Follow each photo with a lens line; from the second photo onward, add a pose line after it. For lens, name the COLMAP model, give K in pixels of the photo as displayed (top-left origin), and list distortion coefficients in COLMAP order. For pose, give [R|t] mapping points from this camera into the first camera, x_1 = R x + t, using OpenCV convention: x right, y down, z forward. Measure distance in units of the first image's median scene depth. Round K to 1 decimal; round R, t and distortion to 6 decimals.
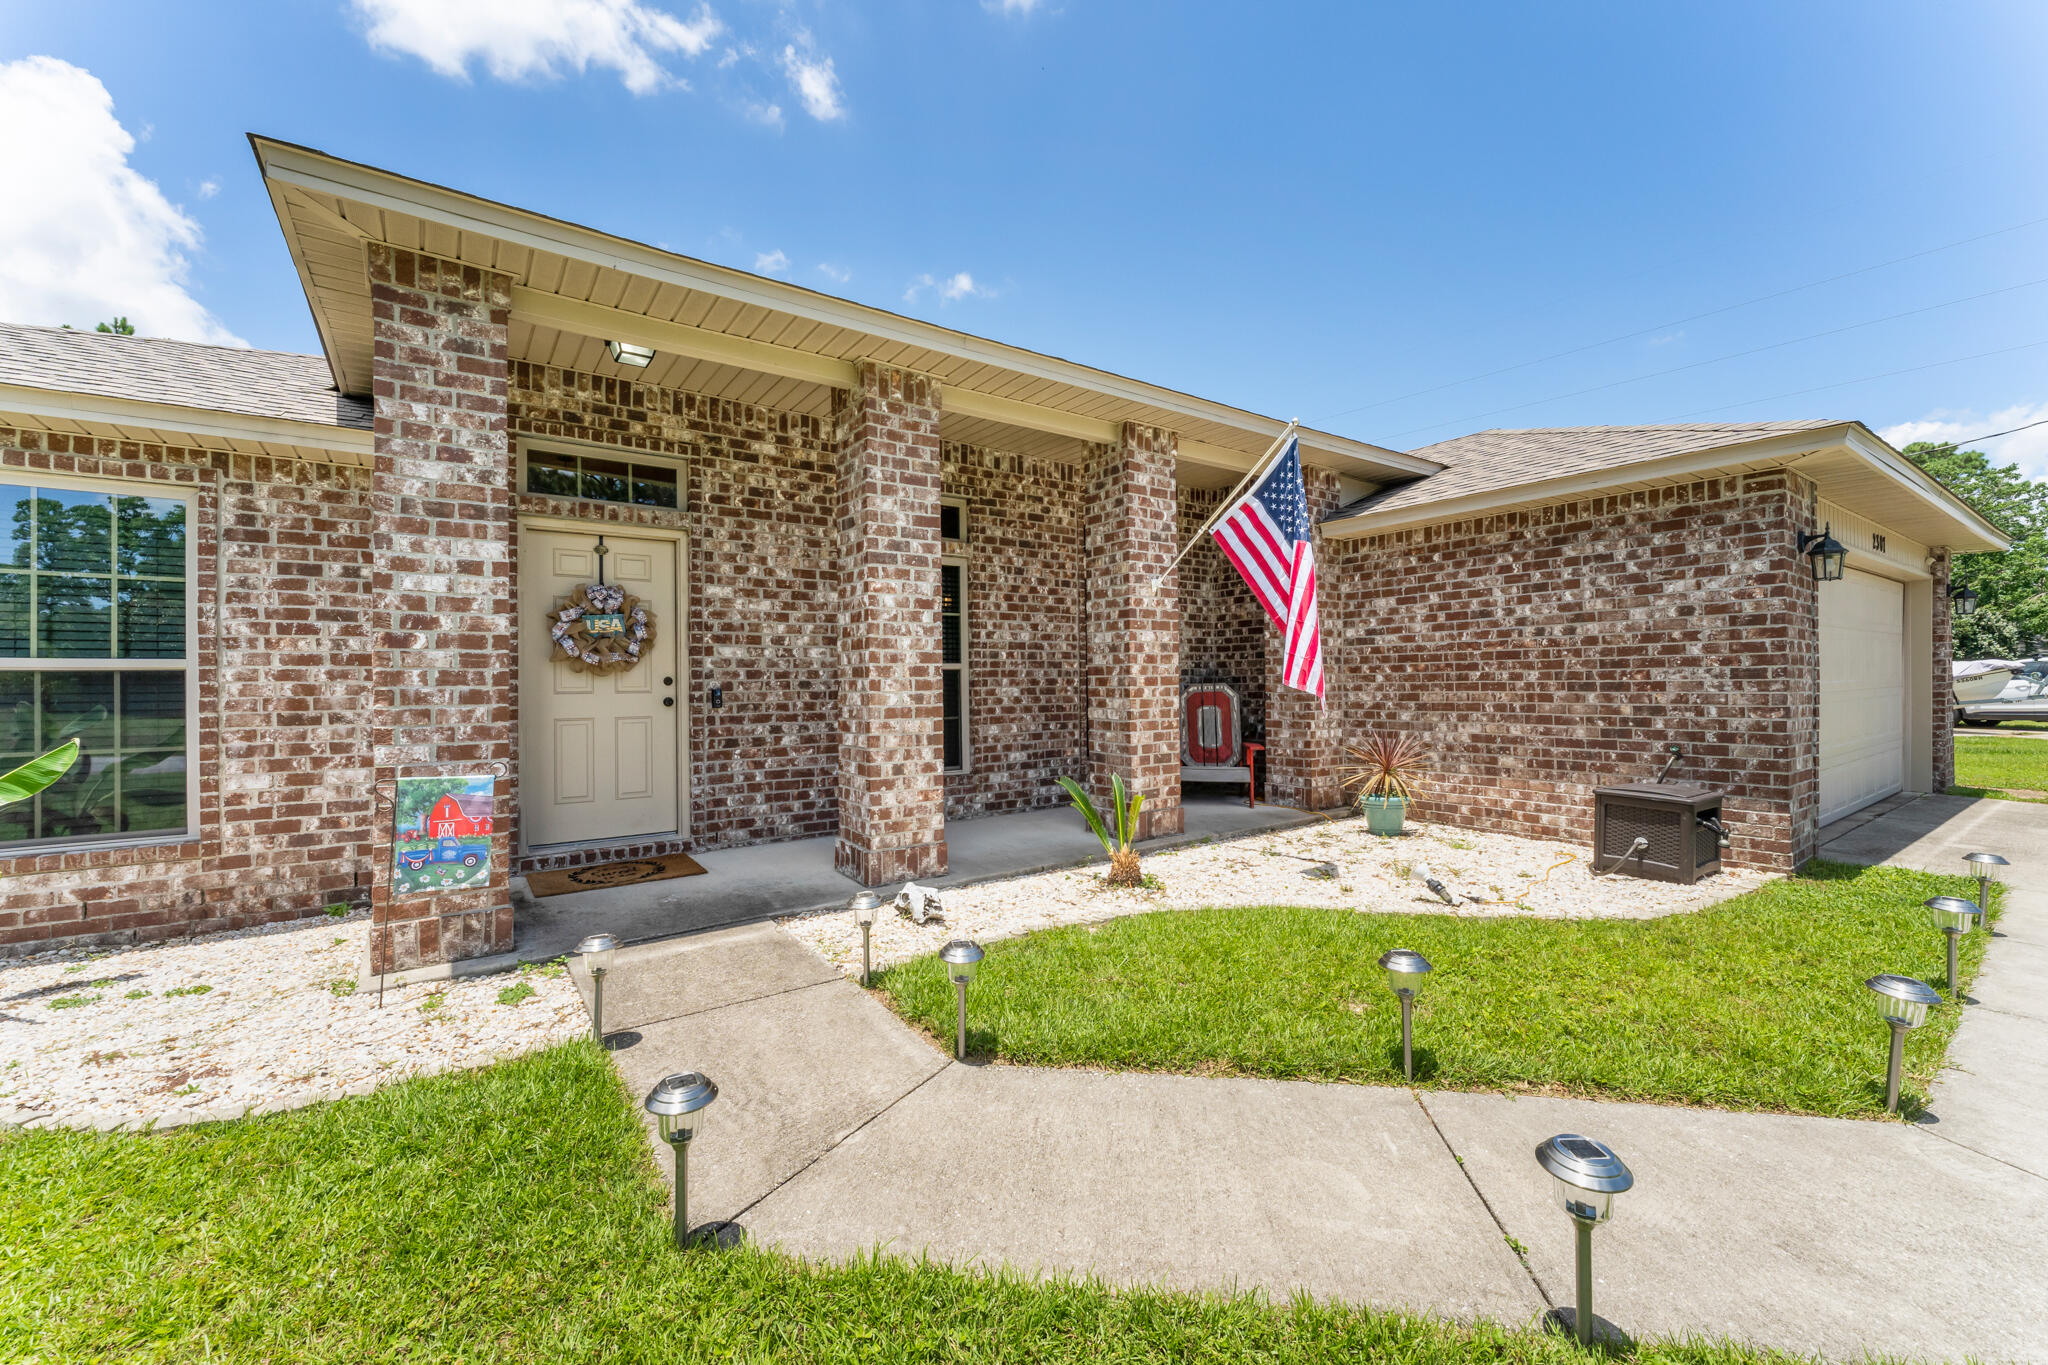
lens RADIAL K [[818.6, 0, 1023.6], [0, 818.6, 674.9], [0, 0, 1]] dist [-0.000094, 0.000101]
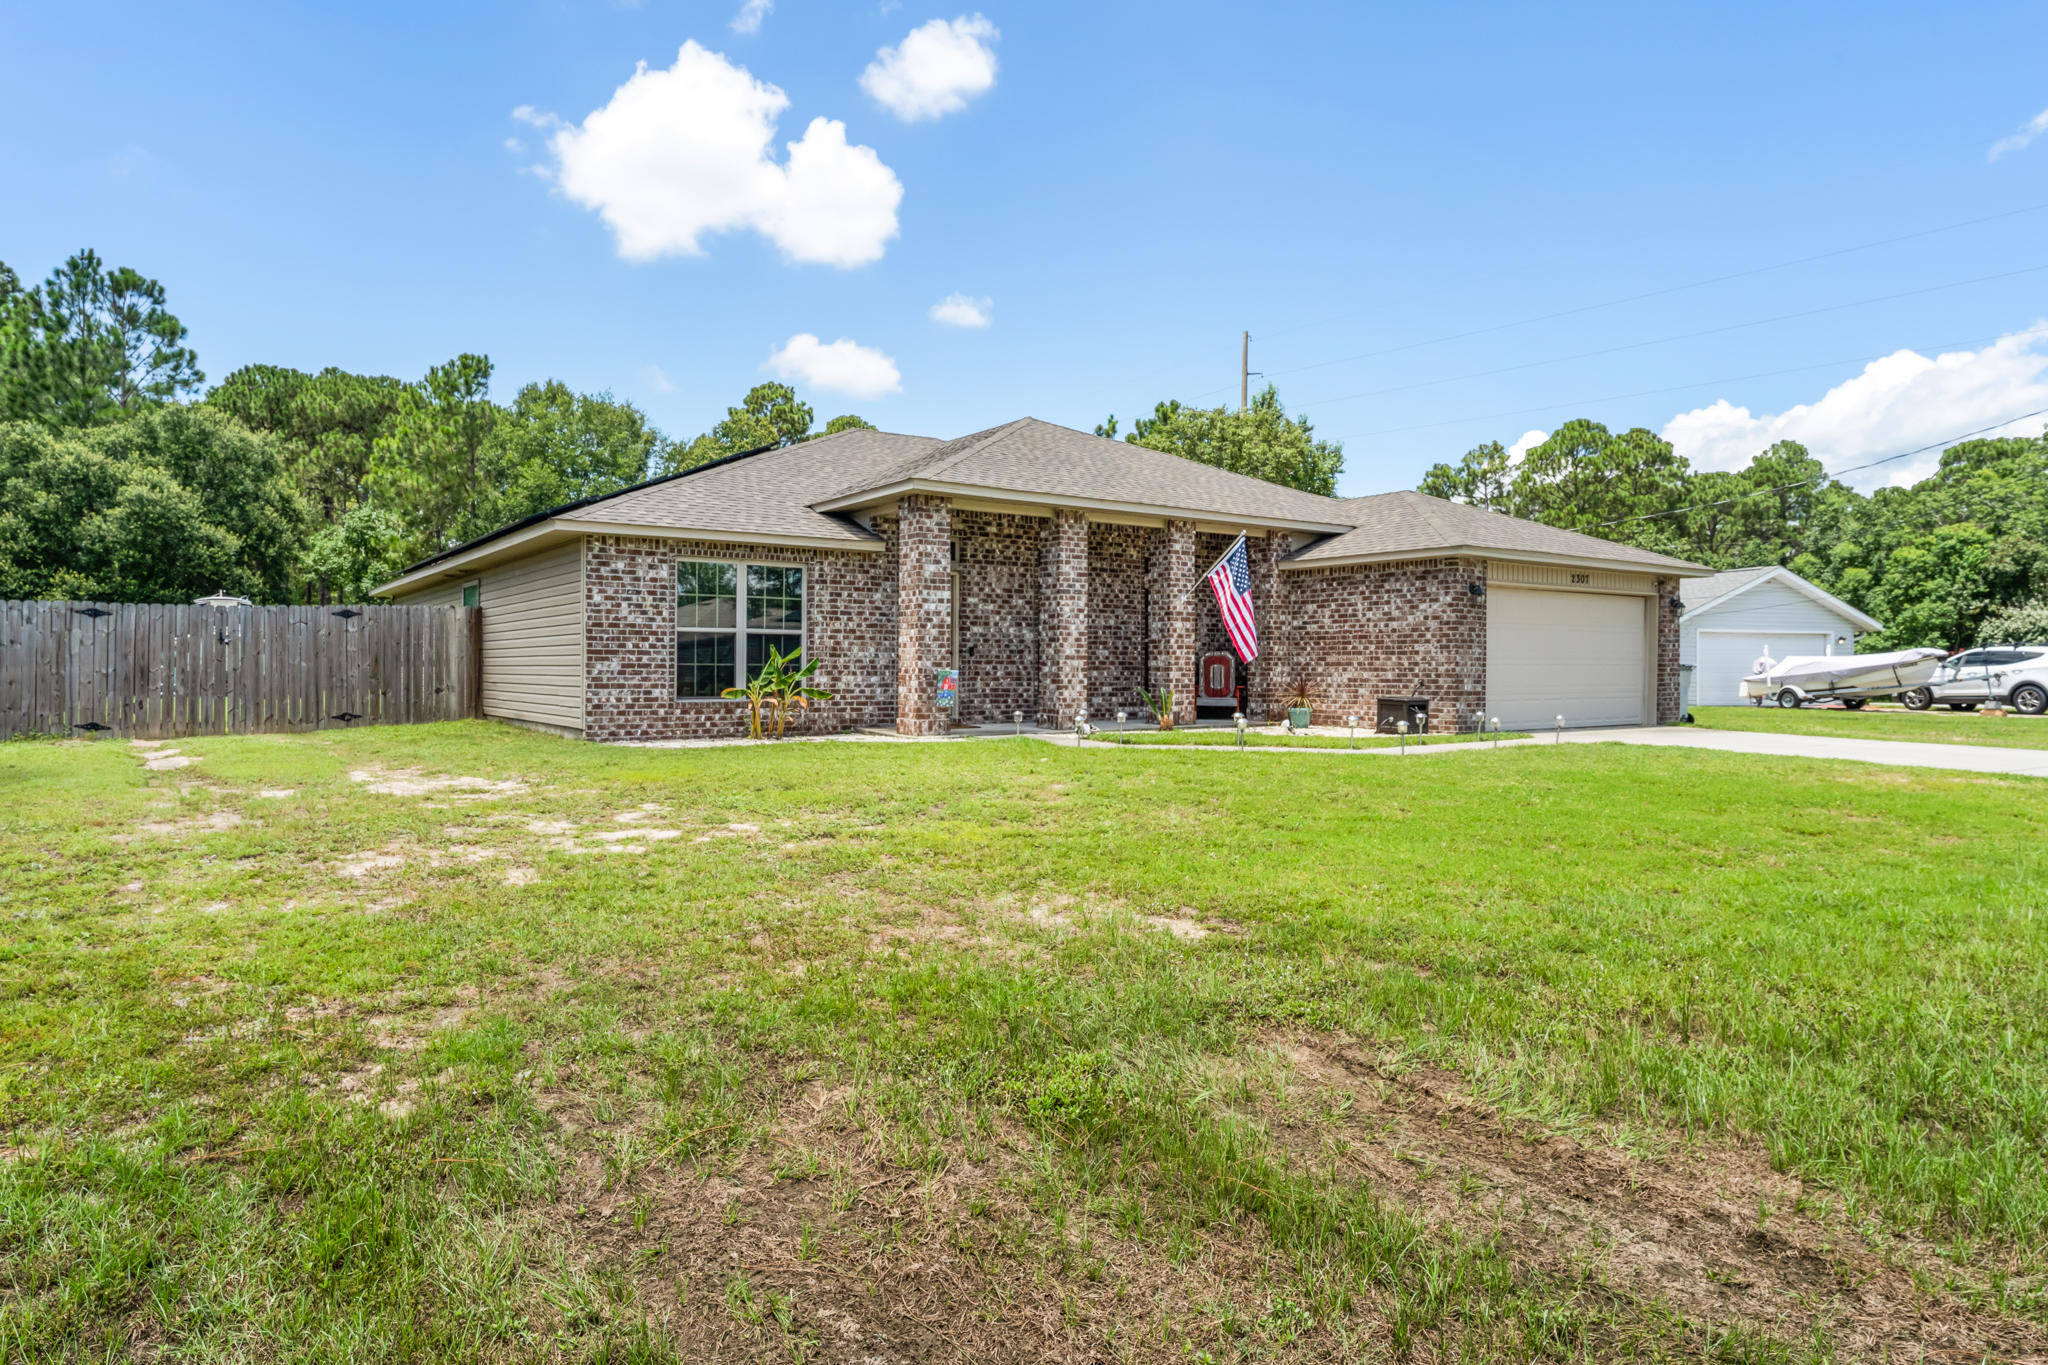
lens RADIAL K [[1193.0, 0, 1021.8], [0, 1193.0, 645.8], [0, 0, 1]] dist [0.000363, -0.001786]
pose [[0.999874, 0.015888, 0.000074, -0.256033], [-0.015887, 0.999840, -0.008279, 0.038536], [-0.000206, 0.008277, 0.999966, -2.112738]]
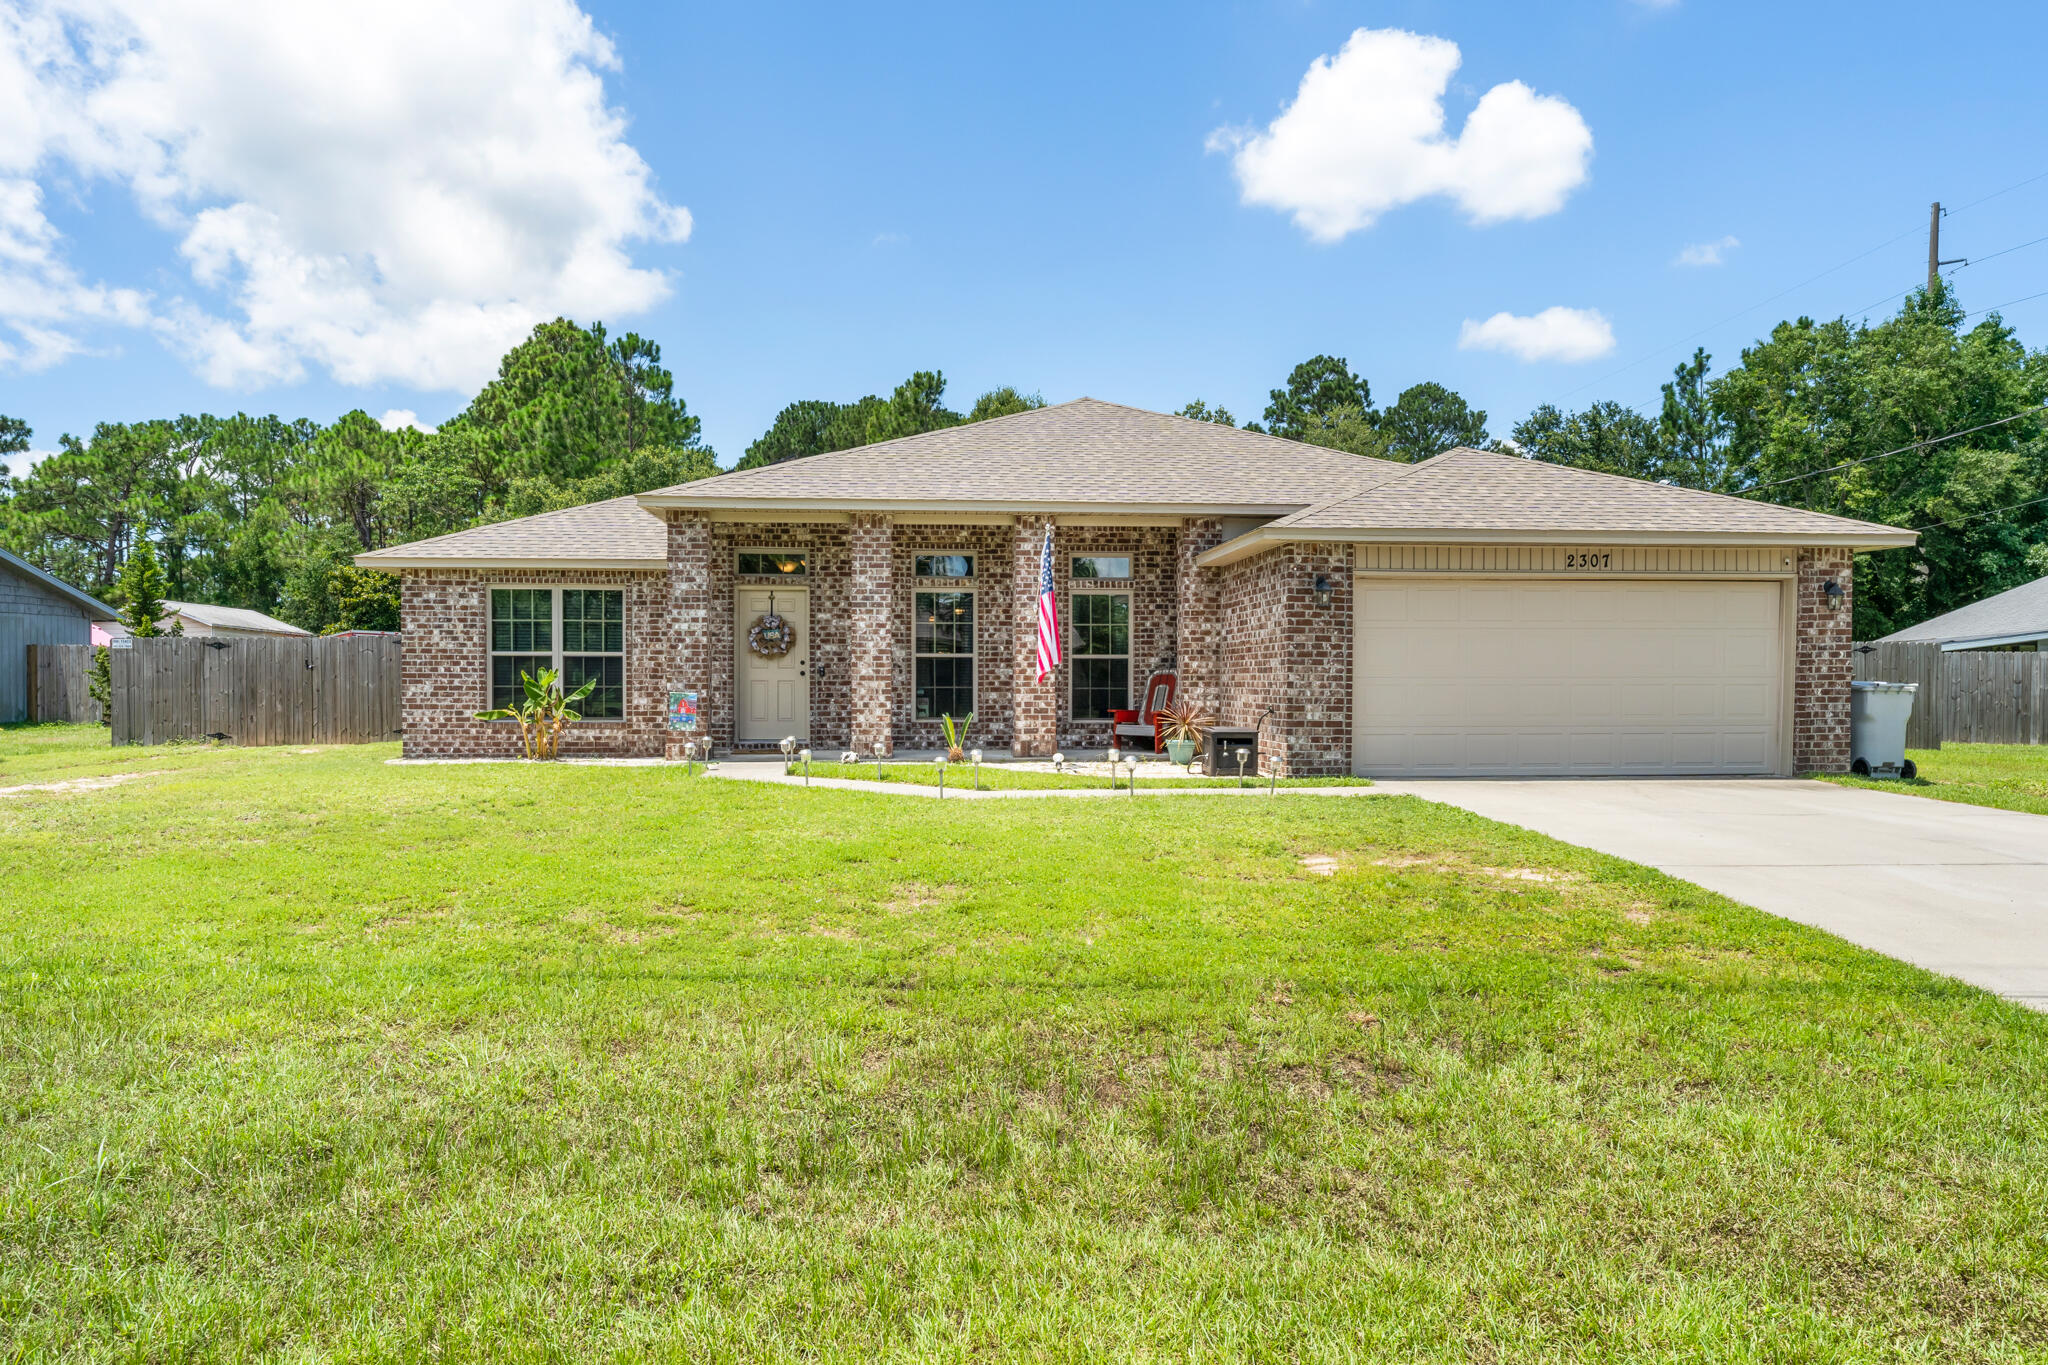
lens RADIAL K [[1369.1, 0, 1027.9], [0, 1369.1, 690.9], [0, 0, 1]] dist [0.005465, -0.000540]
pose [[0.864232, 0.017000, -0.502807, 1.731573], [-0.007168, 0.999744, 0.021481, 0.001035], [0.503043, -0.014960, 0.864132, -1.606072]]
